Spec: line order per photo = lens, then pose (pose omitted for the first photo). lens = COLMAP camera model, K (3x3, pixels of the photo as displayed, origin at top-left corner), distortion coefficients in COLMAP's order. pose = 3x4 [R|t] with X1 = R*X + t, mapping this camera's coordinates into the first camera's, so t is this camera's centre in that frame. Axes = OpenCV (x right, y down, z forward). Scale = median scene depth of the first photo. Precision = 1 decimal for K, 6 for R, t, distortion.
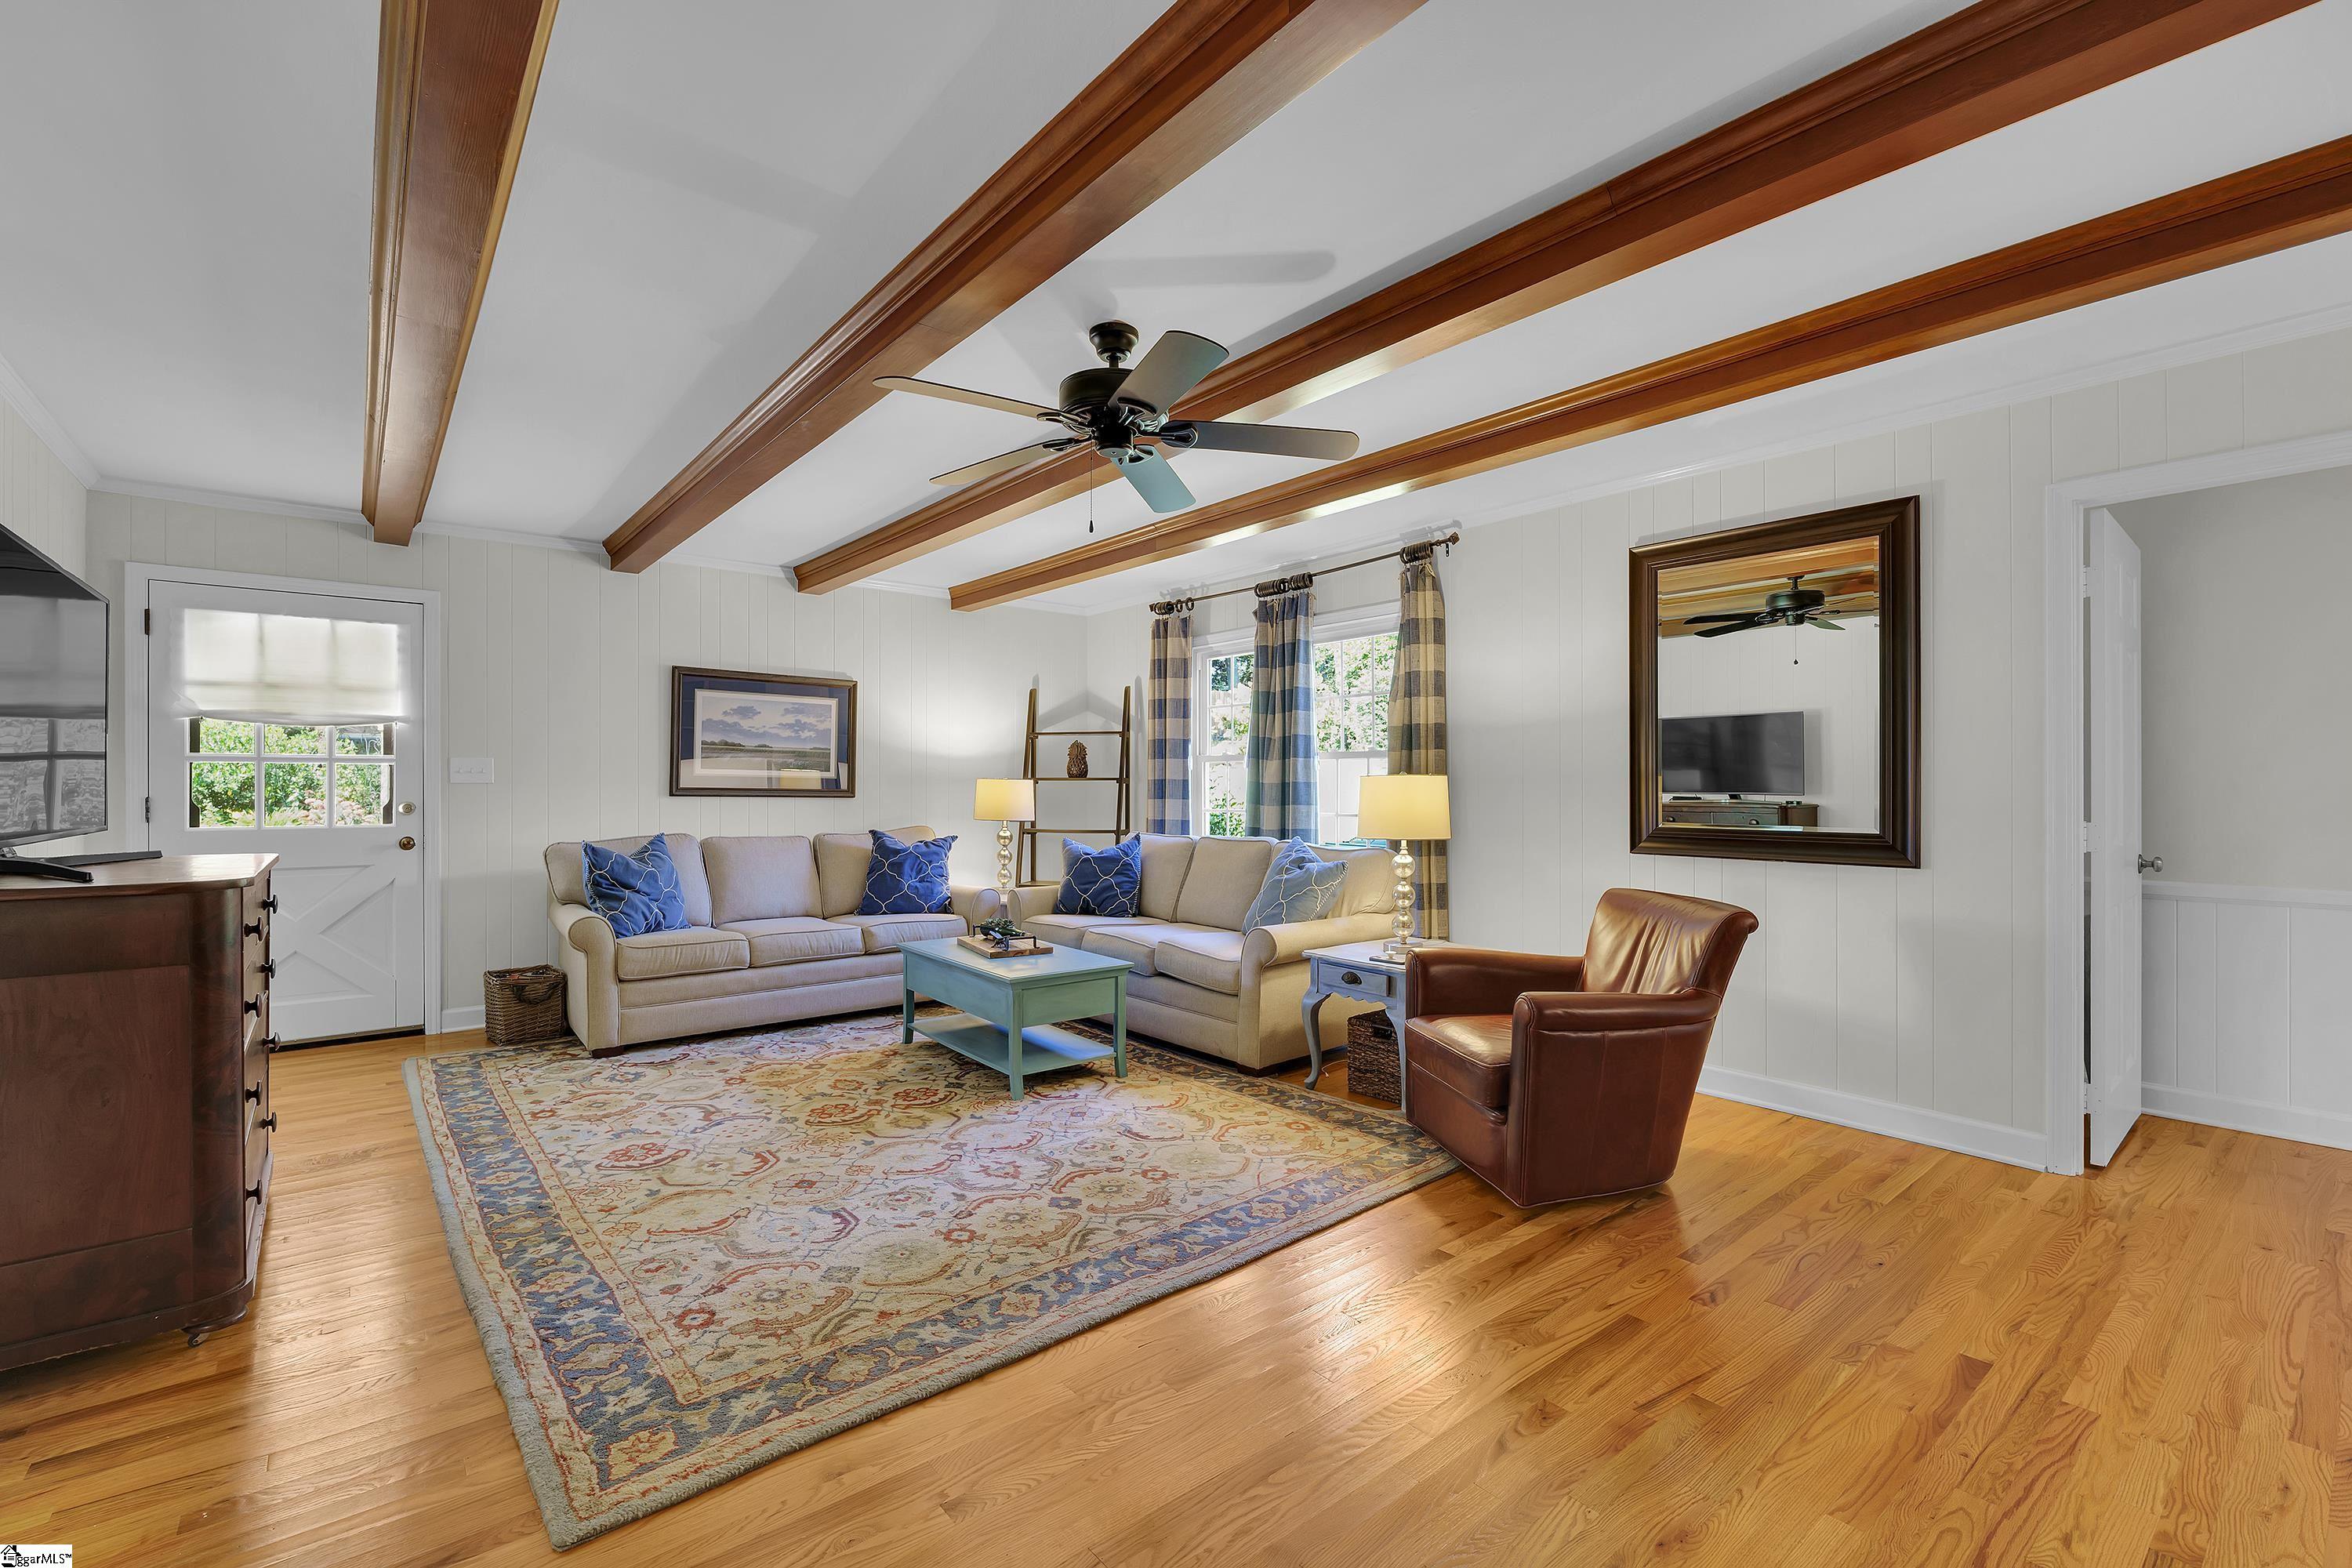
lens RADIAL K [[1021.2, 0, 1176.0], [0, 1021.2, 784.0], [0, 0, 1]] dist [-0.014454, 0.000176]
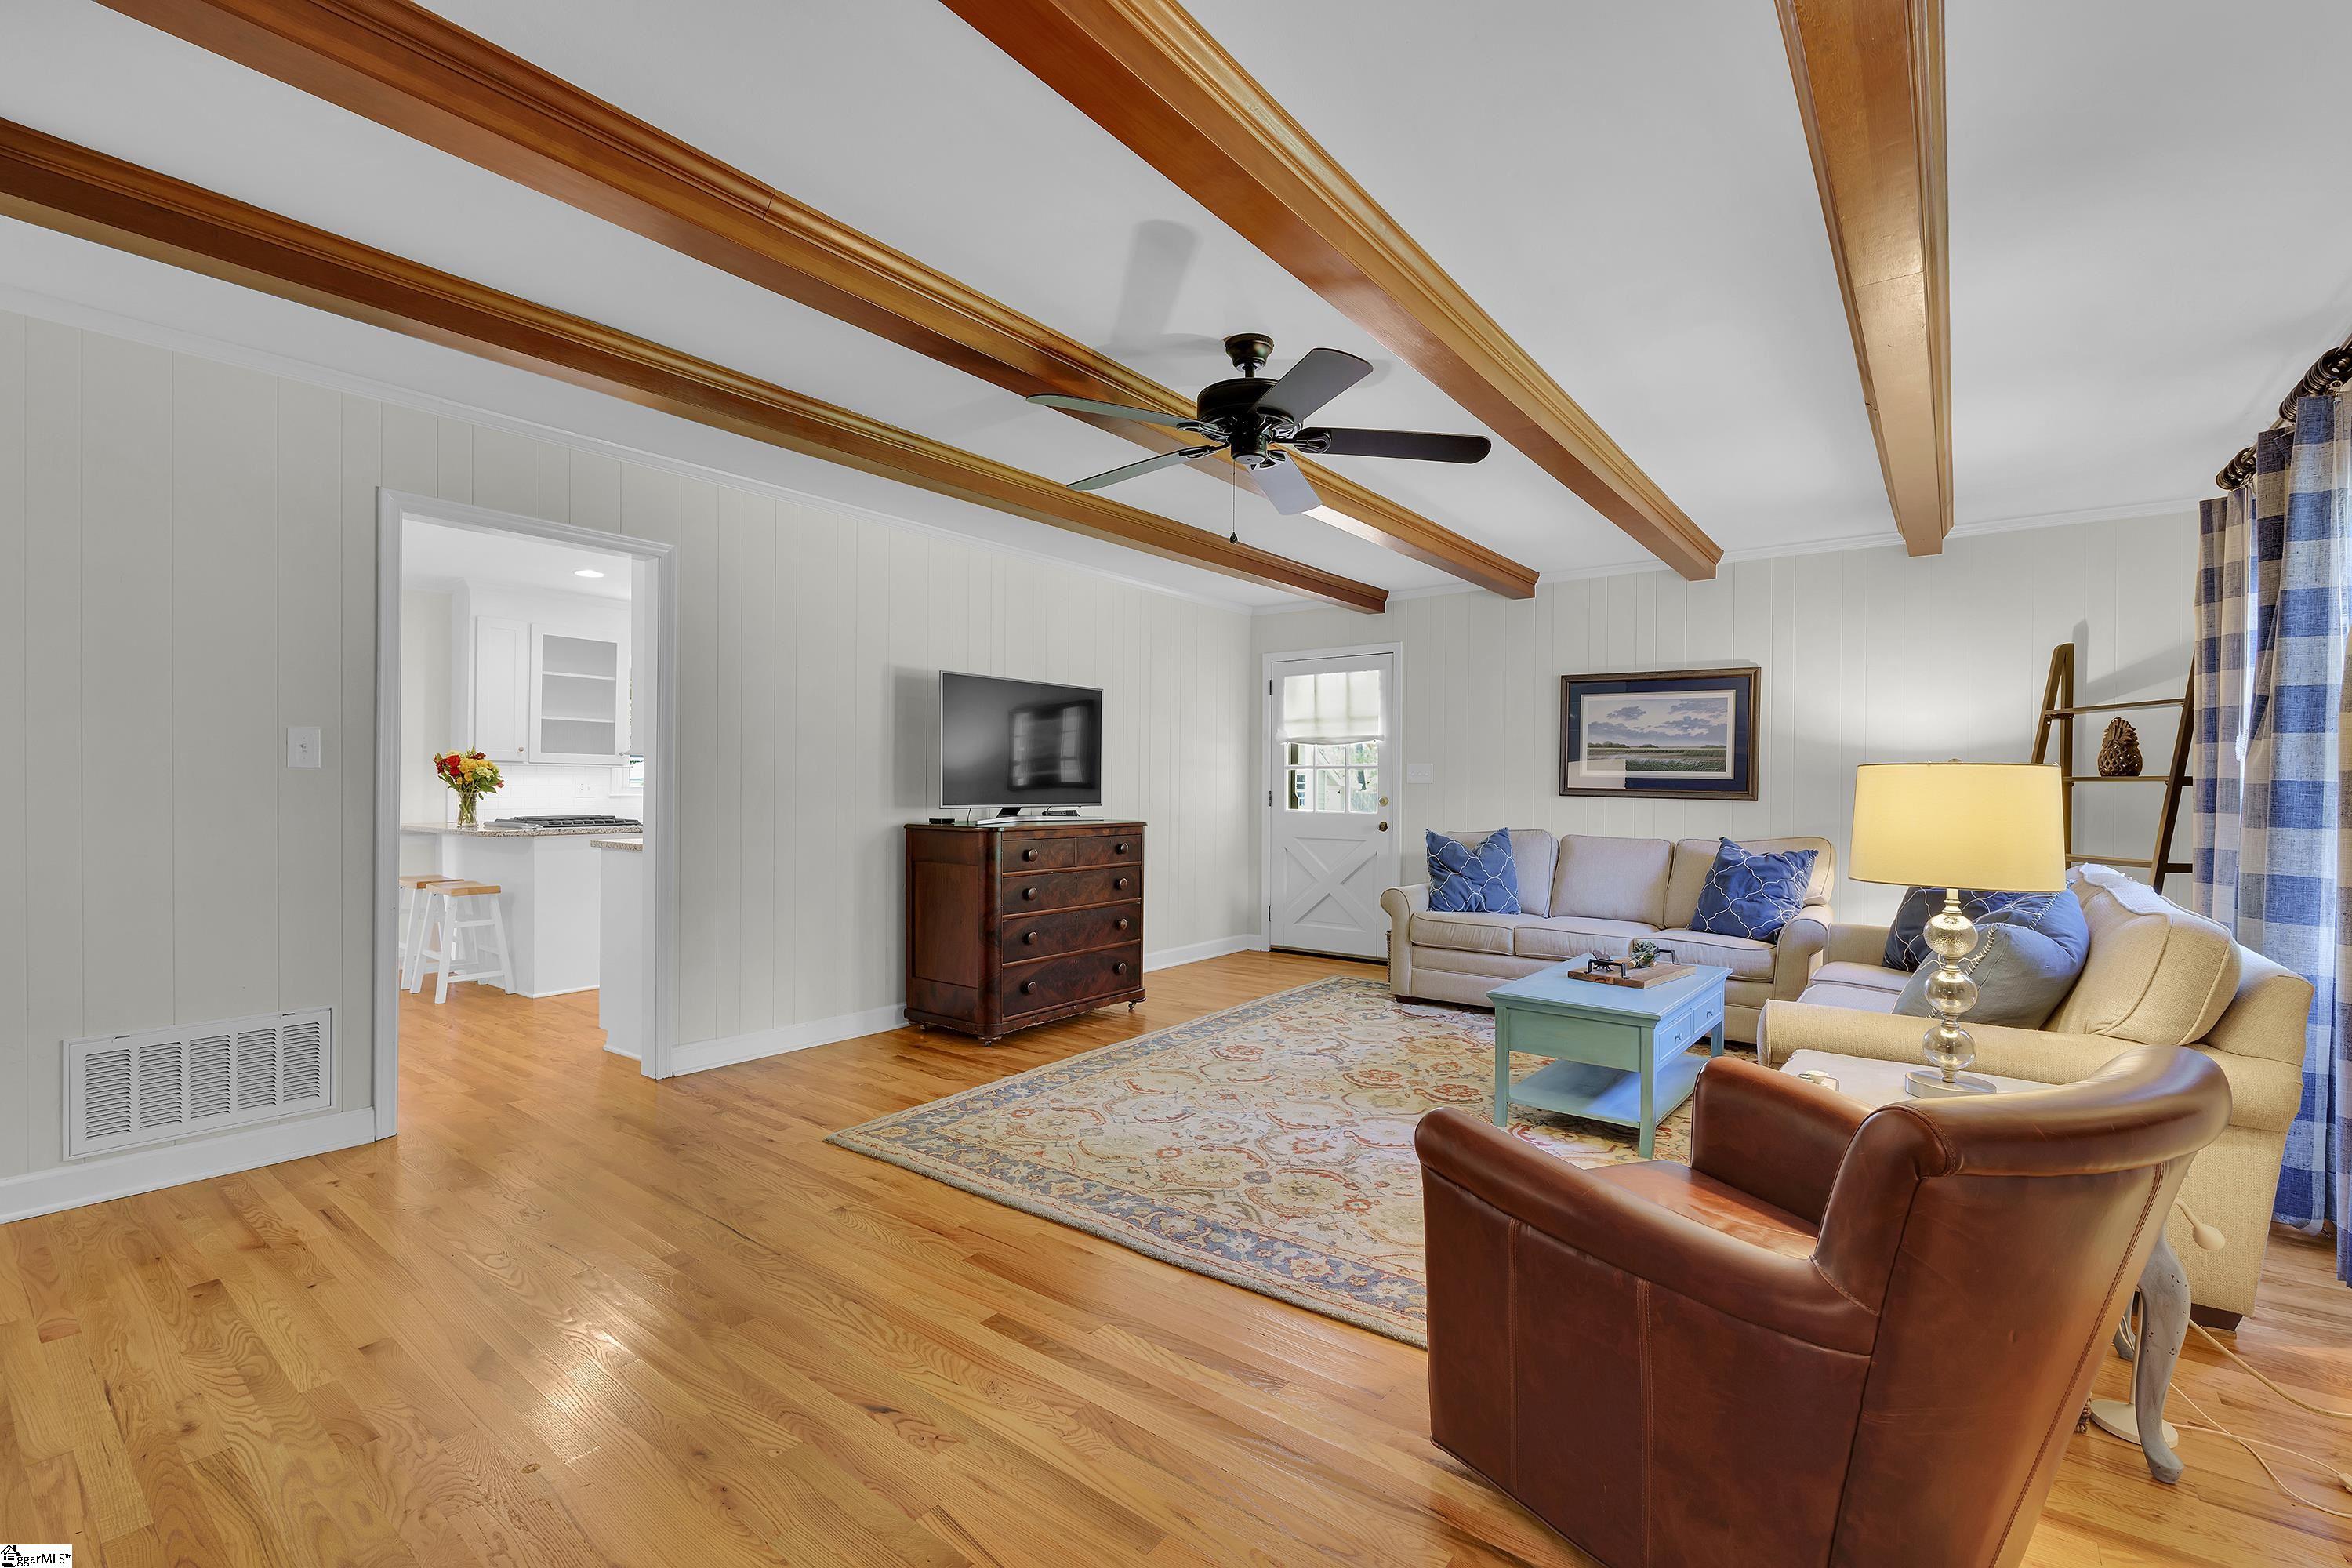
lens RADIAL K [[1021.2, 0, 1176.0], [0, 1021.2, 784.0], [0, 0, 1]] dist [-0.014454, 0.000176]
pose [[0.223788, -0.000485, -0.974638, 0.716052], [-0.004836, 0.999987, -0.001608, 0.004702], [0.974626, 0.005073, 0.223783, 0.540310]]
